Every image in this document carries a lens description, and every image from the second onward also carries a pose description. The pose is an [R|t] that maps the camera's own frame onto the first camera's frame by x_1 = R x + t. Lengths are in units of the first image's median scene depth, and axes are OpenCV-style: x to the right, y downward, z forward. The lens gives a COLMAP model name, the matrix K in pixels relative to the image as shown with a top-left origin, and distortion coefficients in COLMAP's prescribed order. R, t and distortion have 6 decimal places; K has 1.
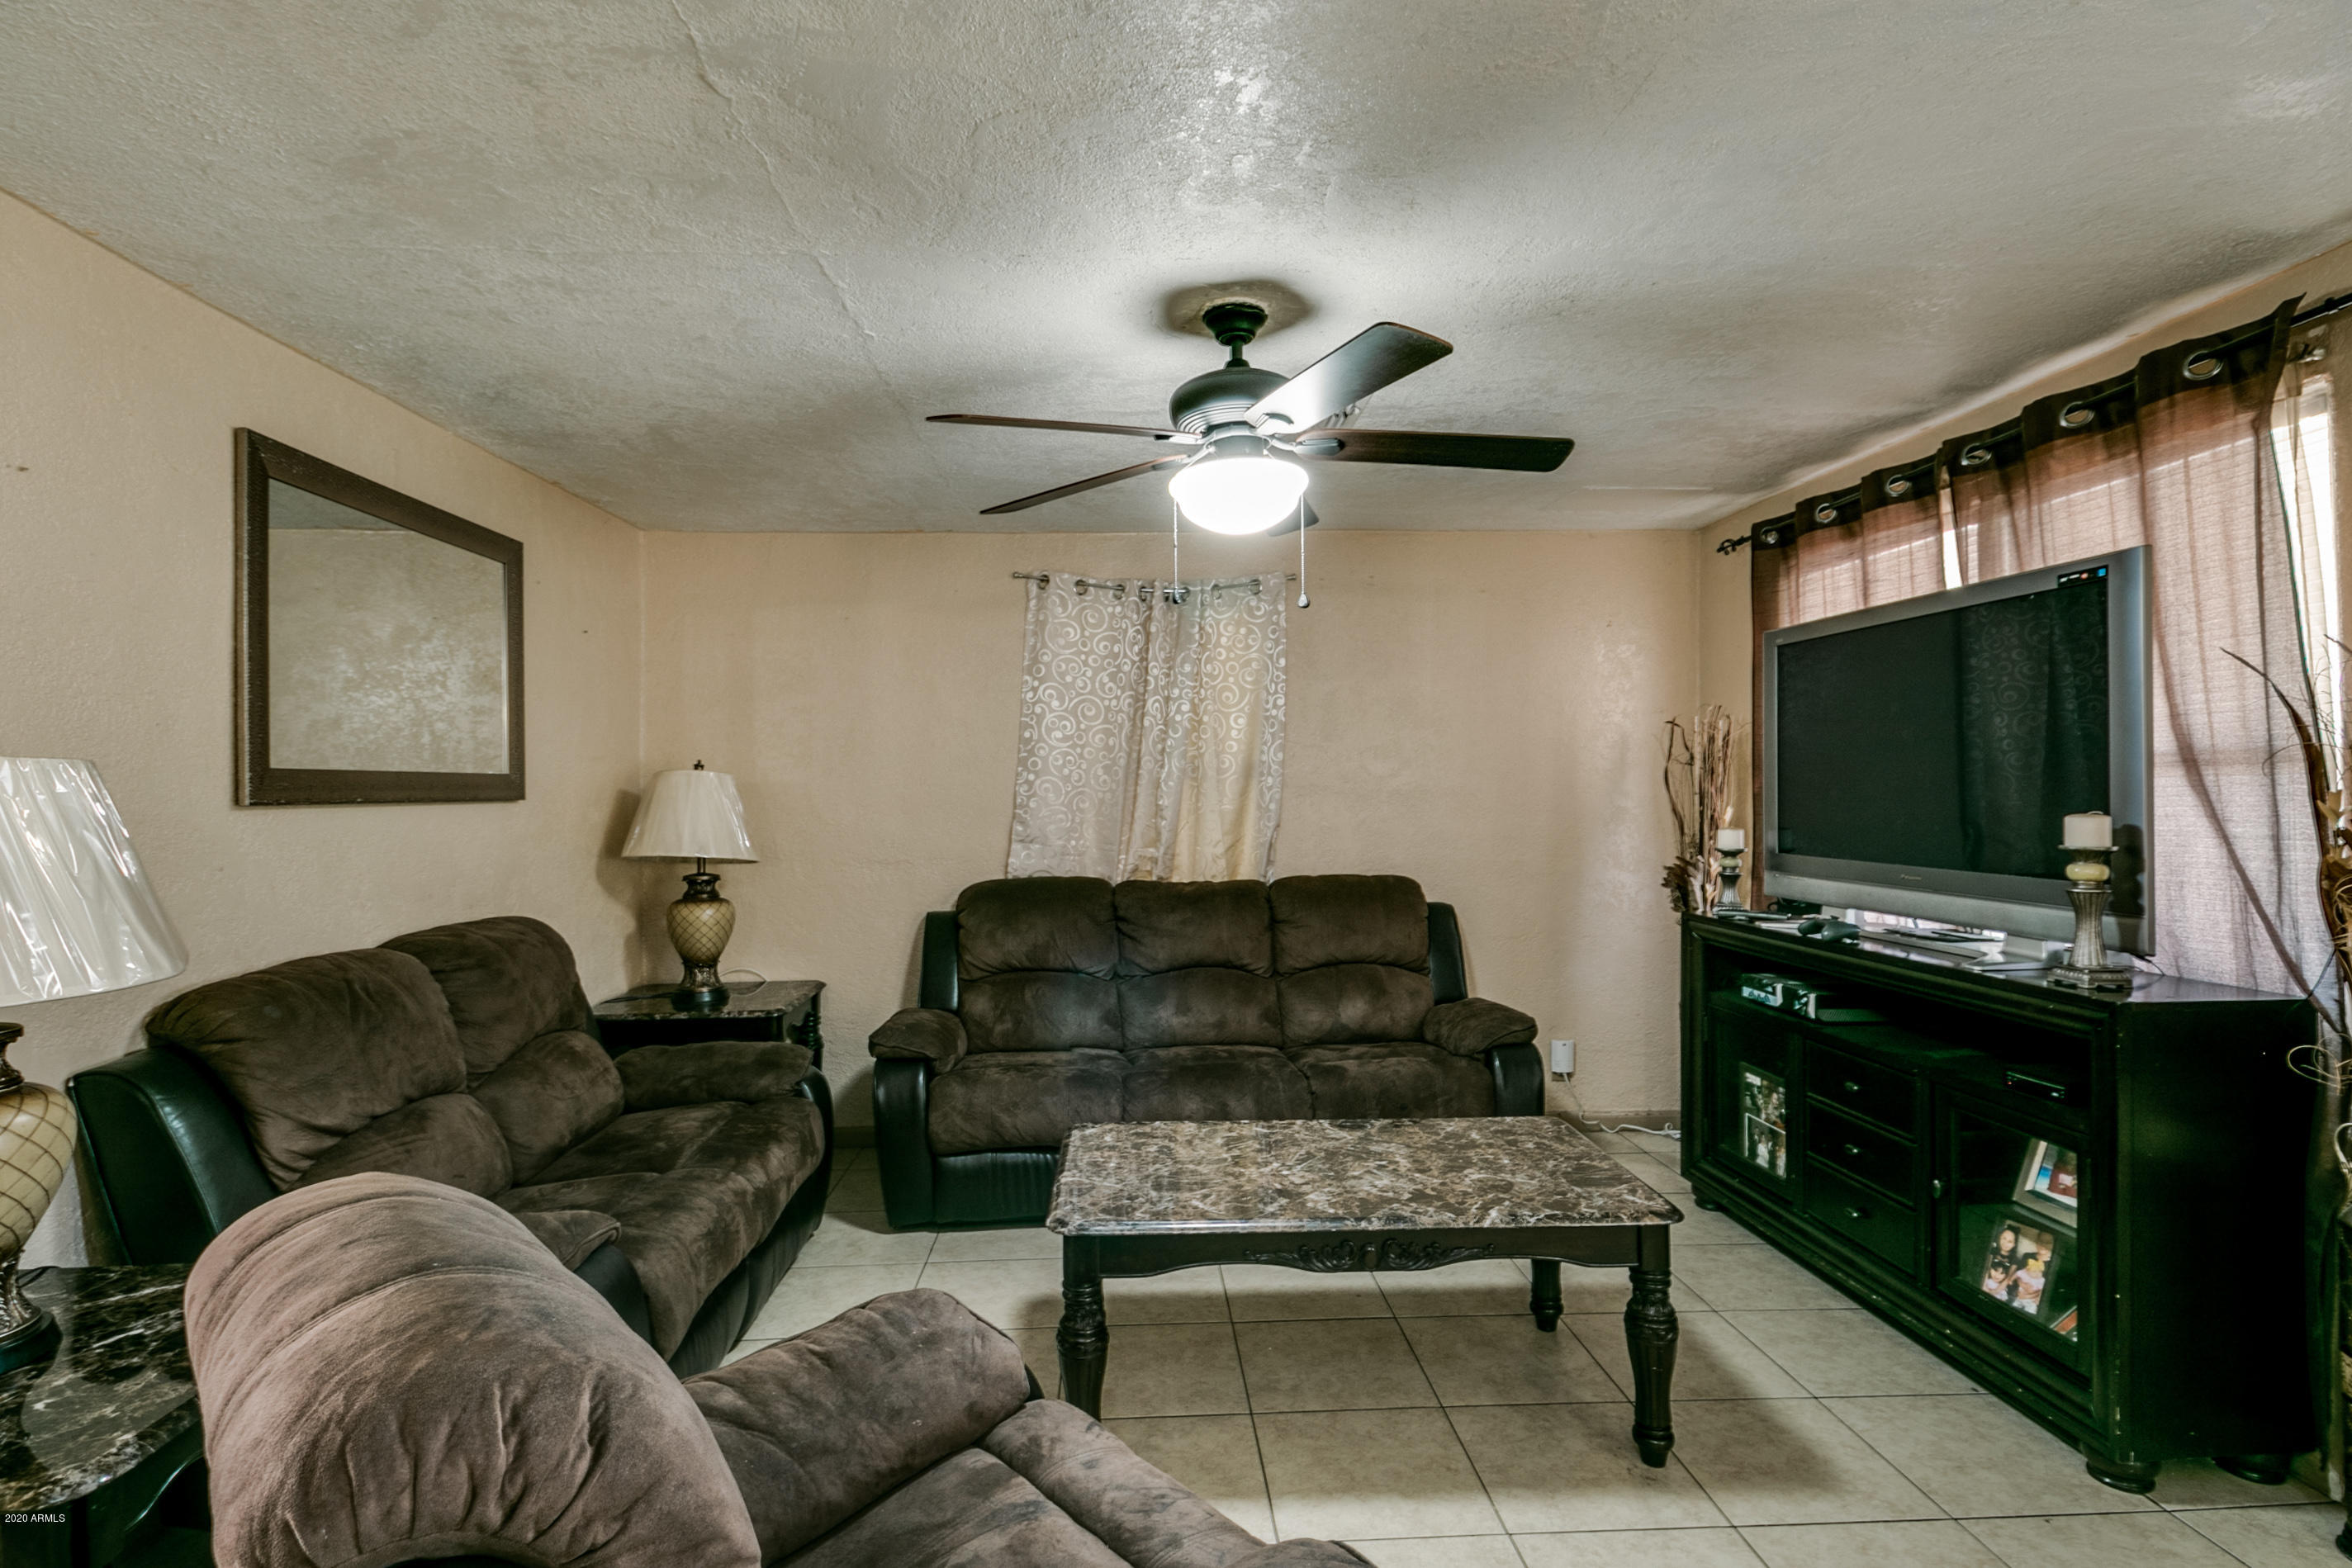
lens RADIAL K [[1103.9, 0, 1177.0], [0, 1103.9, 777.5], [0, 0, 1]] dist [0.016917, -0.013749]
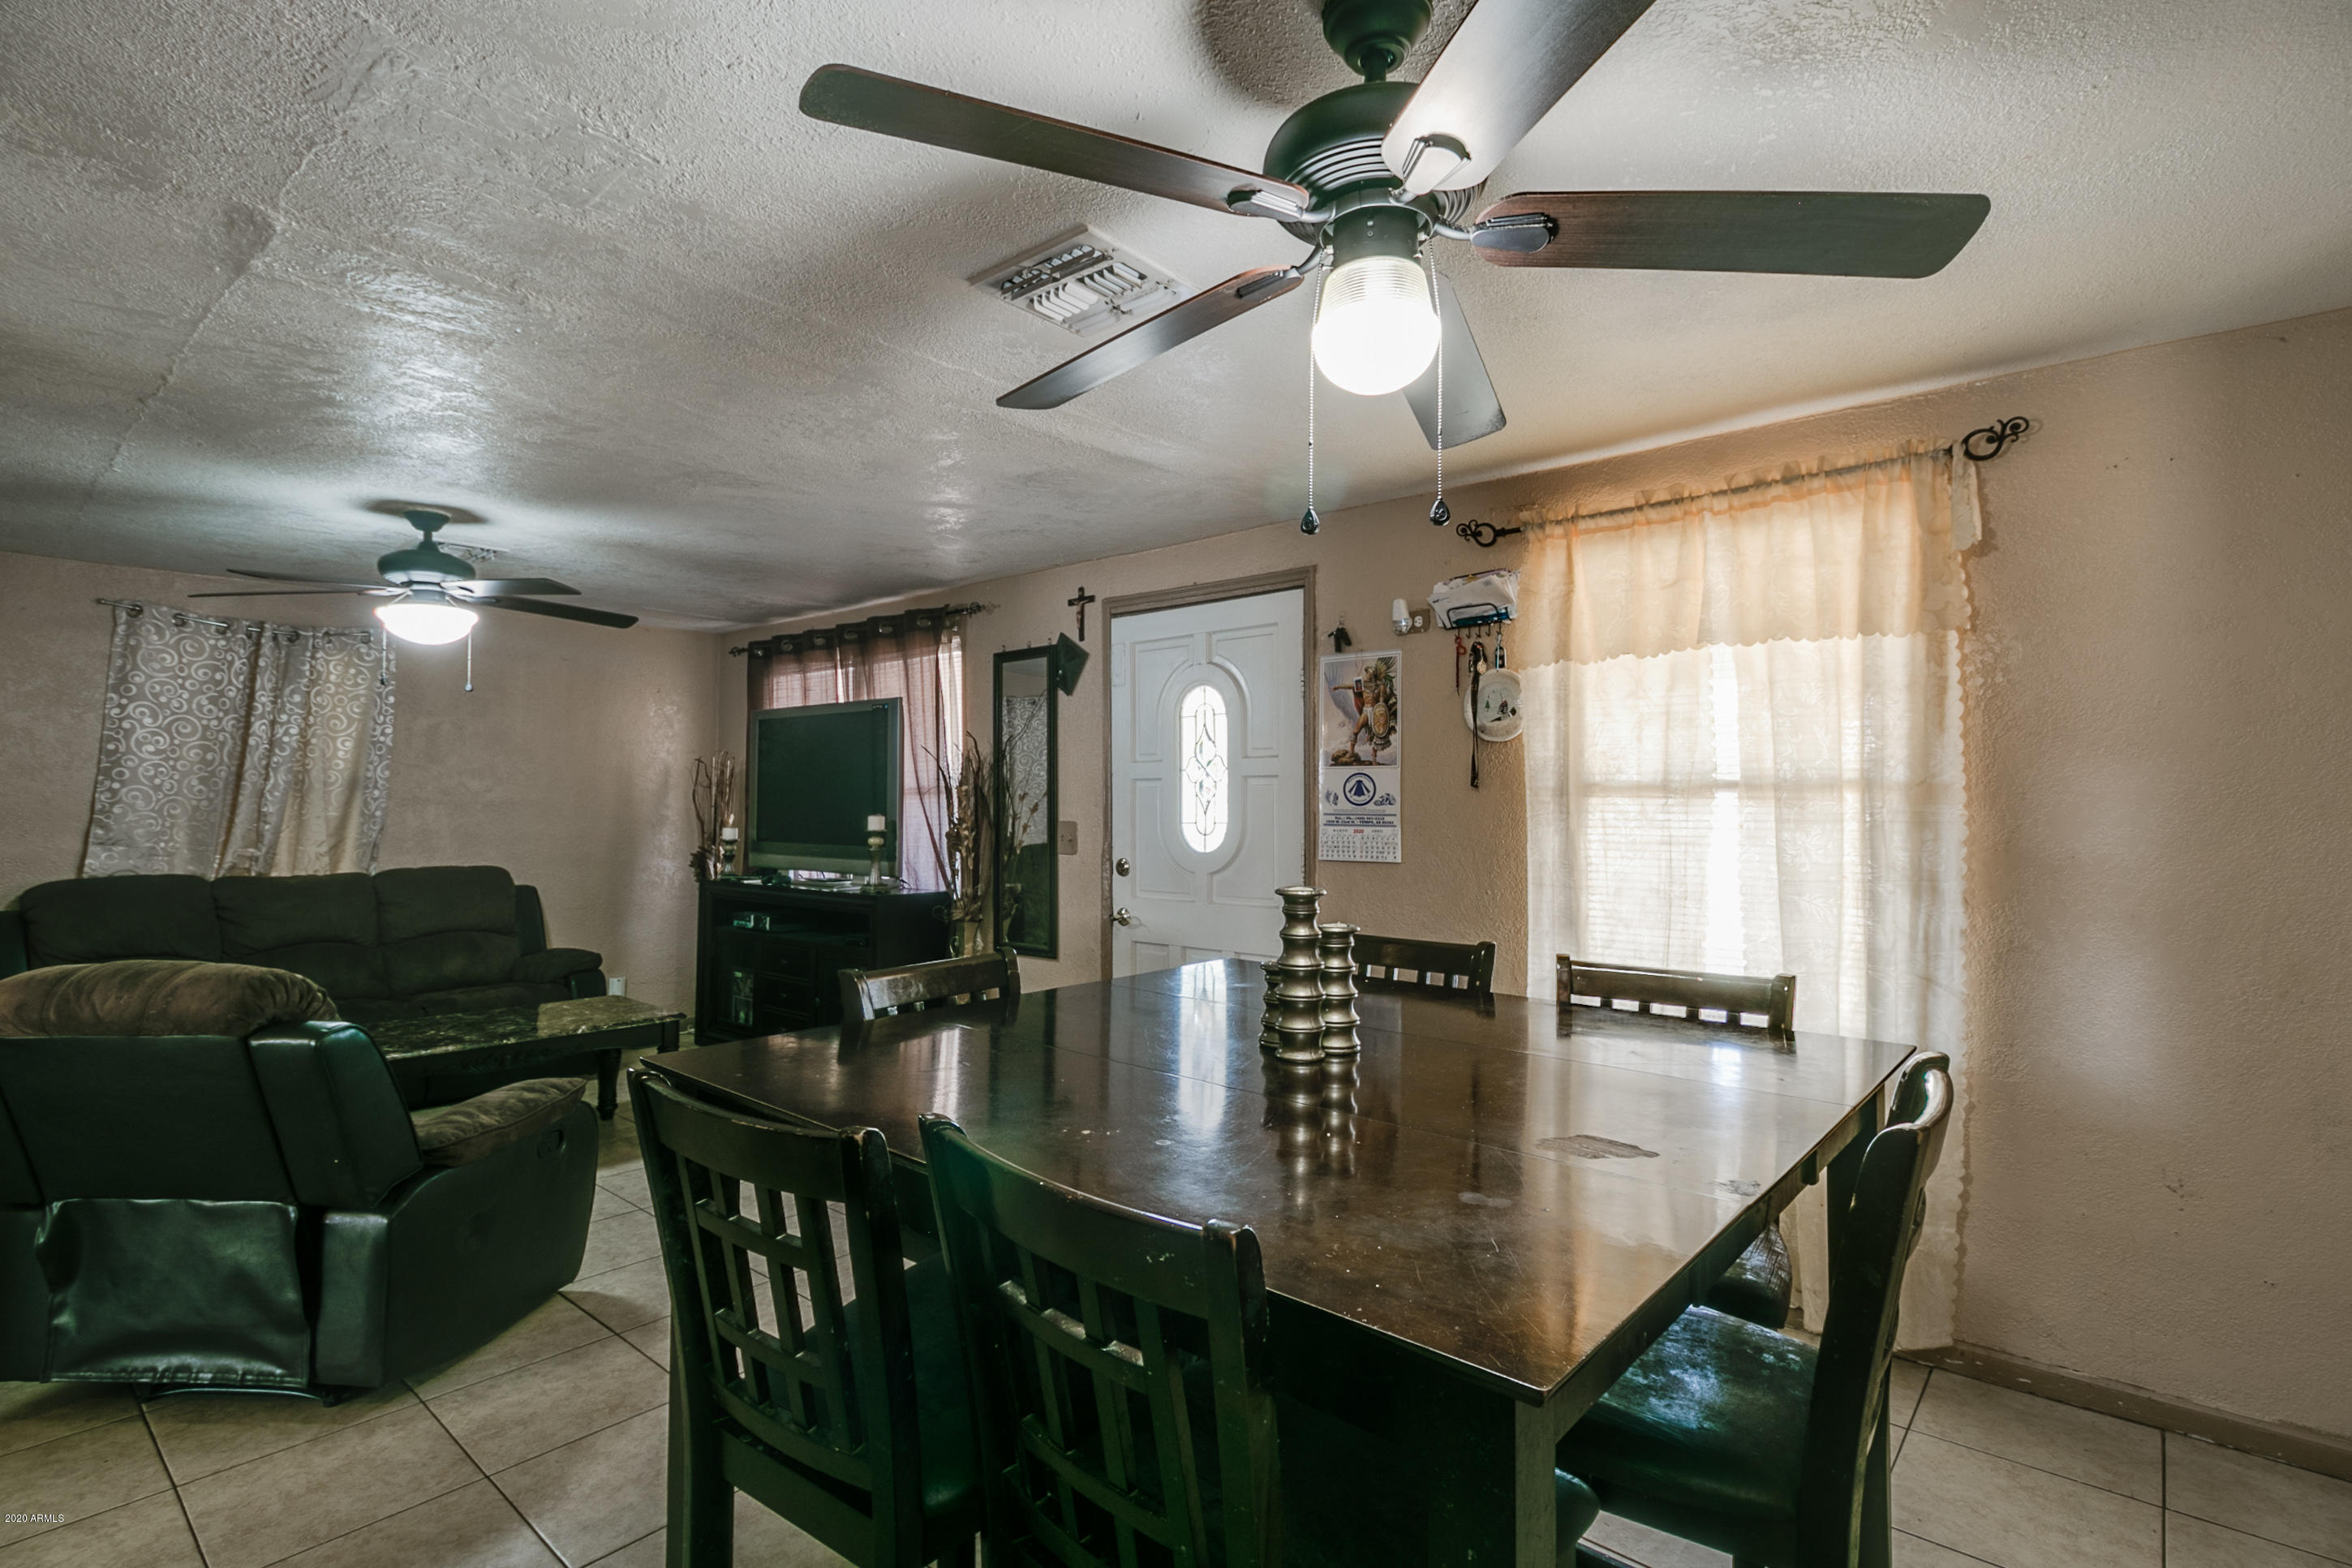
lens RADIAL K [[1103.9, 0, 1175.0], [0, 1103.9, 786.5], [0, 0, 1]] dist [0.016917, -0.013749]
pose [[0.692432, 0.022617, 0.721129, -0.213208], [-0.016848, 0.999743, -0.015178, -0.000557], [-0.721287, -0.001640, 0.692635, -0.569127]]
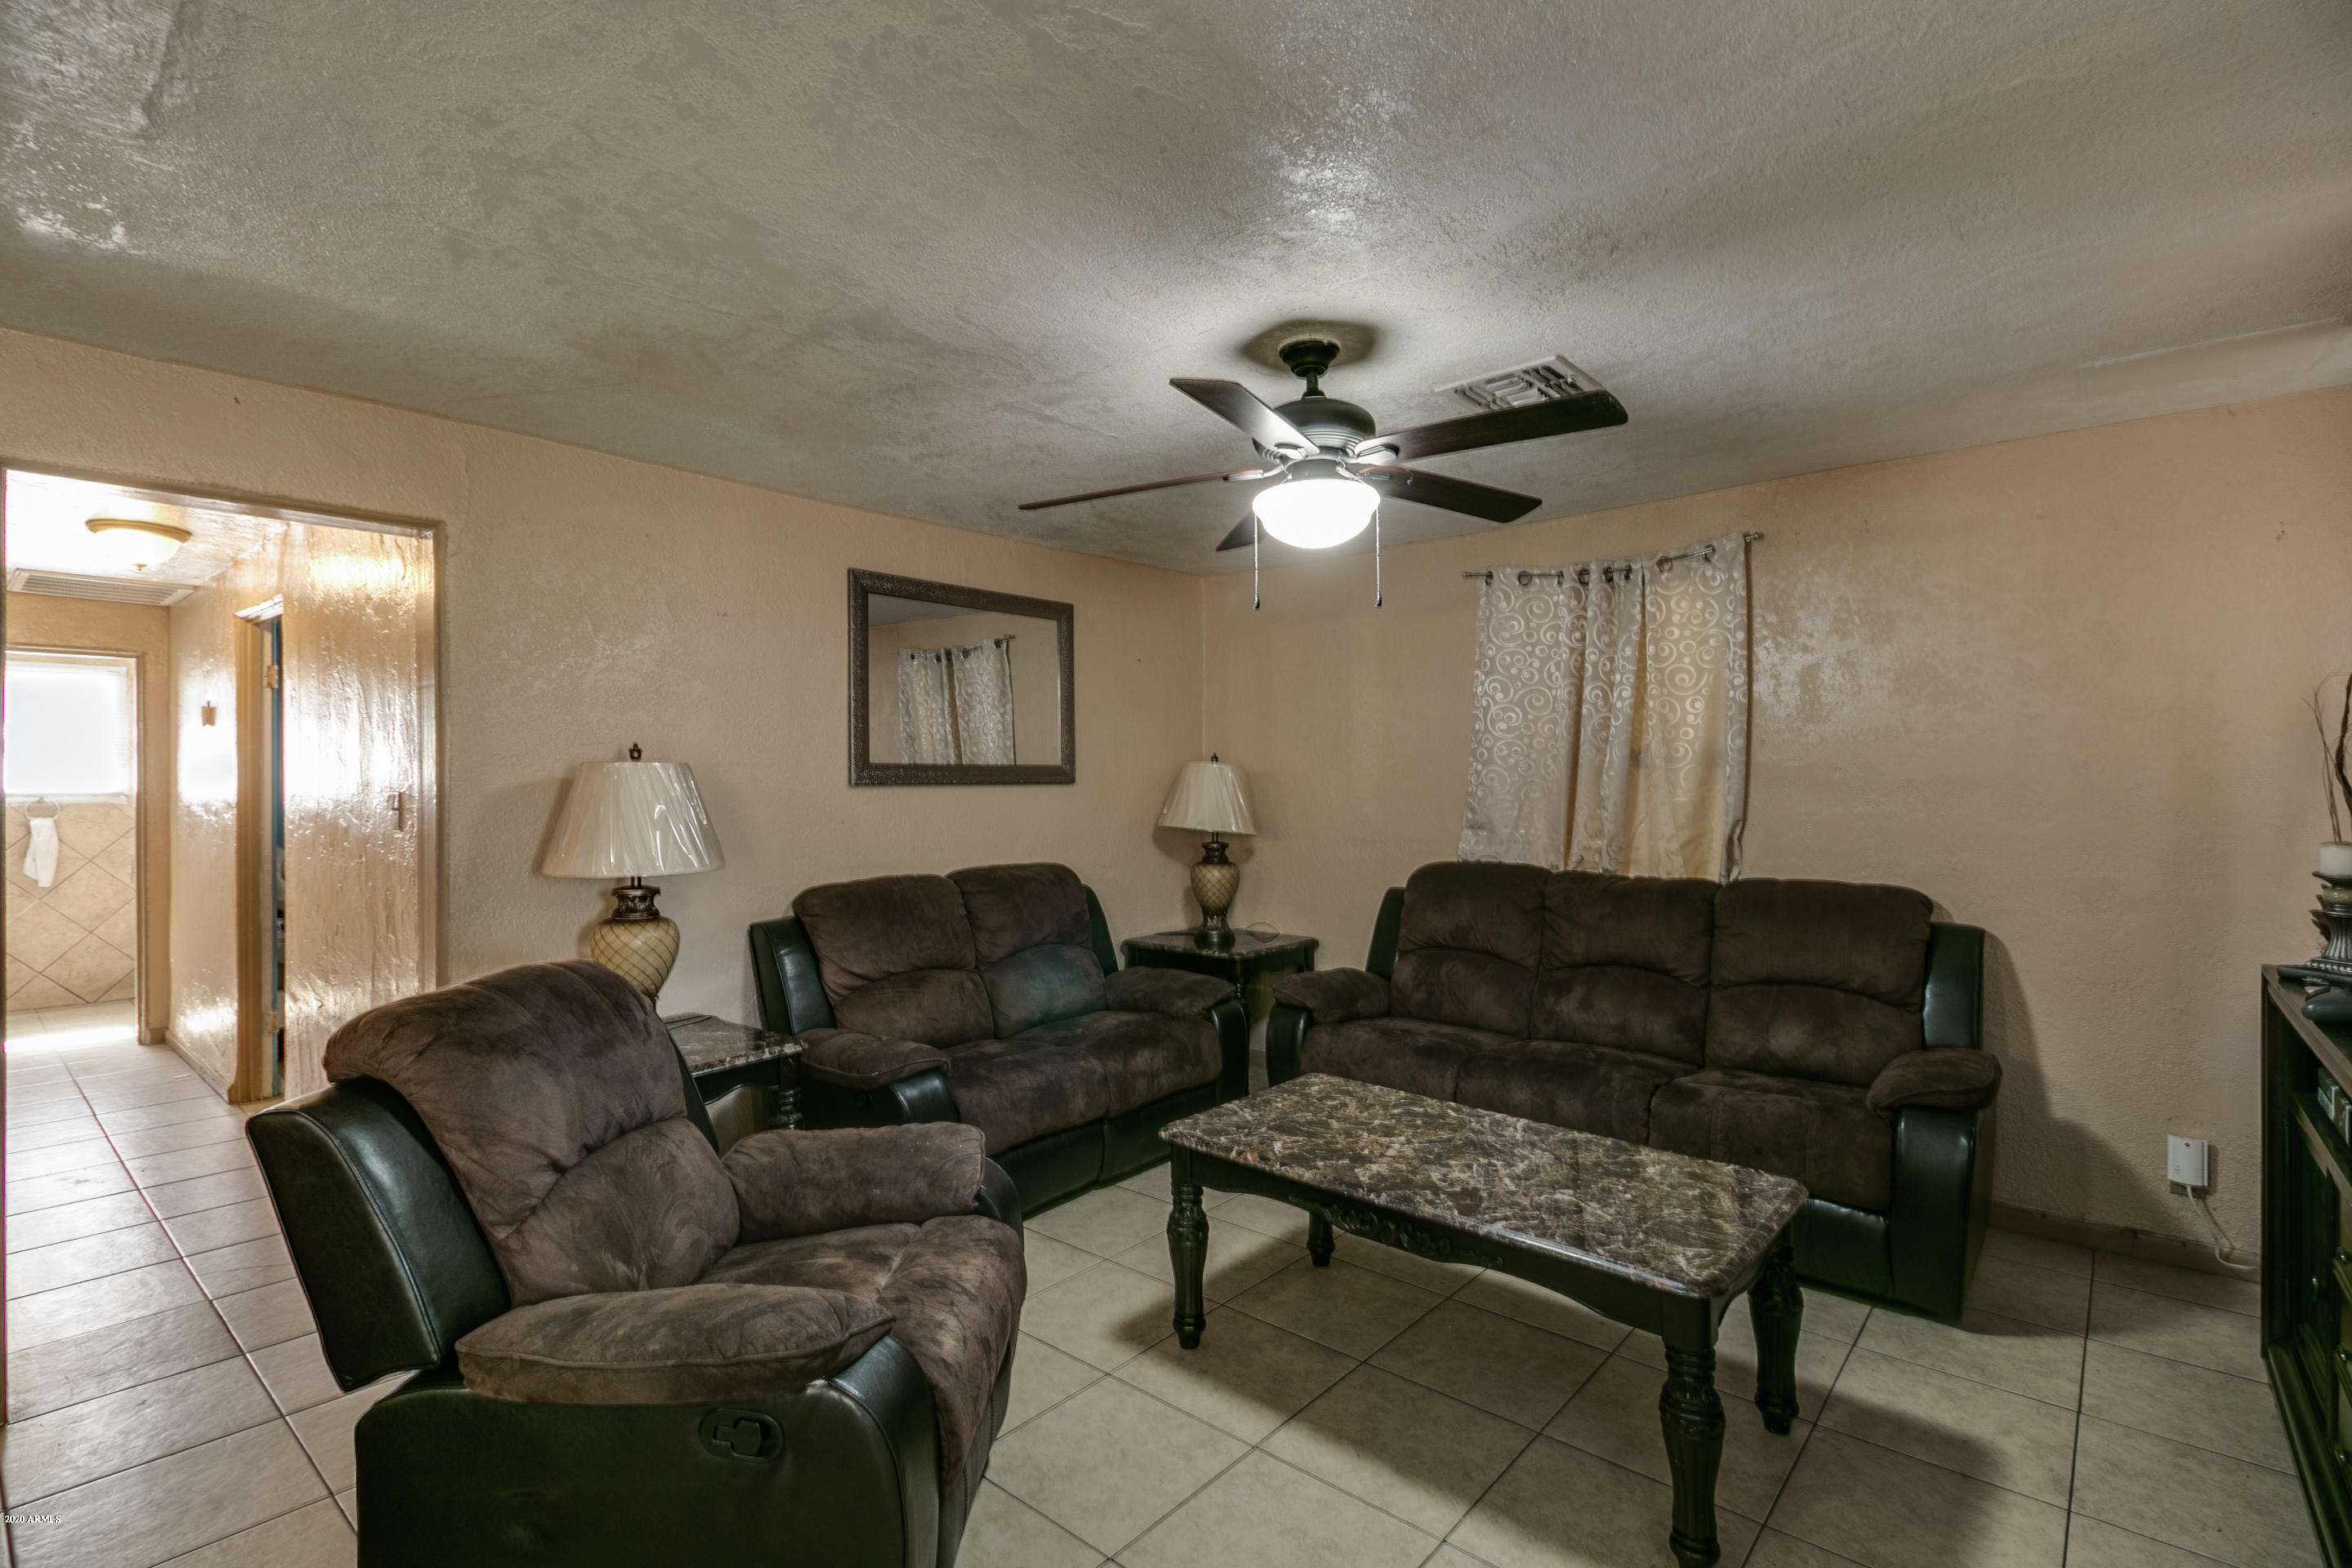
lens RADIAL K [[1104.0, 0, 1203.7], [0, 1104.0, 773.0], [0, 0, 1]] dist [0.016917, -0.013749]
pose [[0.724997, 0.001742, -0.688750, 0.428563], [0.002959, 0.999980, 0.005643, -0.001316], [0.688746, -0.006130, 0.724977, 0.069868]]
